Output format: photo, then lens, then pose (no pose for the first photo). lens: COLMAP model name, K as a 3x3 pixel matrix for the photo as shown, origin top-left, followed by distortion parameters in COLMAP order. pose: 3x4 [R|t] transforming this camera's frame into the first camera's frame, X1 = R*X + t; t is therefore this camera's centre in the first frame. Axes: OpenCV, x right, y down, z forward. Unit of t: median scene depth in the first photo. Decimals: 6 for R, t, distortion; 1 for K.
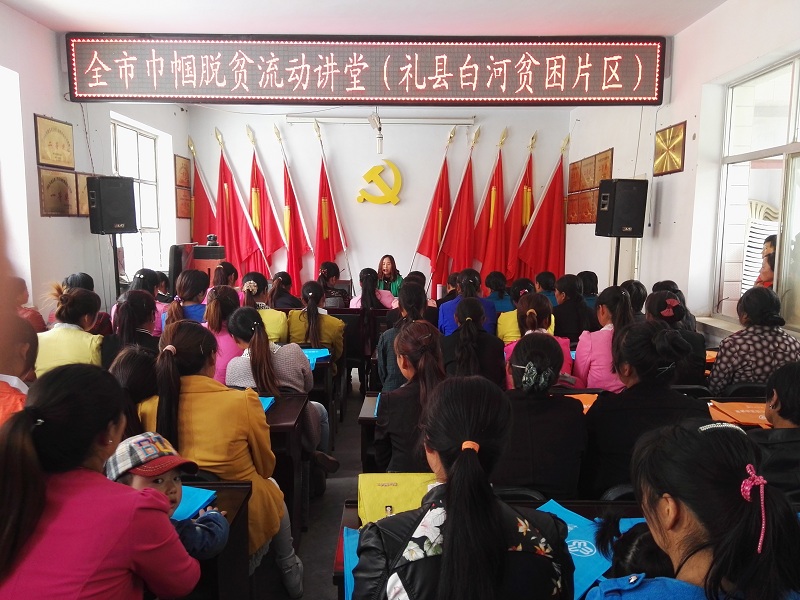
lens RADIAL K [[651.9, 0, 393.9], [0, 651.9, 305.0], [0, 0, 1]] dist [0.091314, -0.058896]
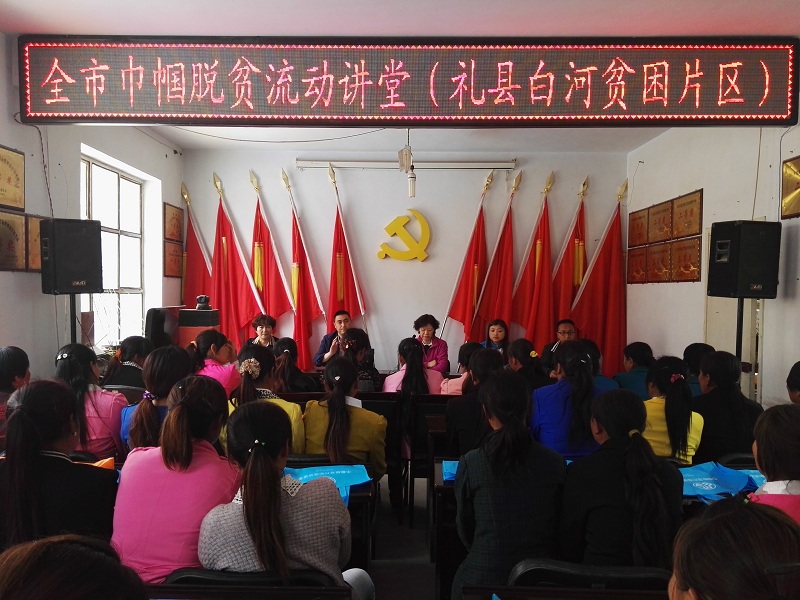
lens RADIAL K [[651.9, 0, 393.1], [0, 651.9, 306.0], [0, 0, 1]] dist [0.091314, -0.058896]
pose [[0.999999, 0.000435, -0.001393, -0.054297], [-0.000567, 0.995336, -0.096466, -0.020778], [0.001345, 0.096466, 0.995335, 0.249583]]
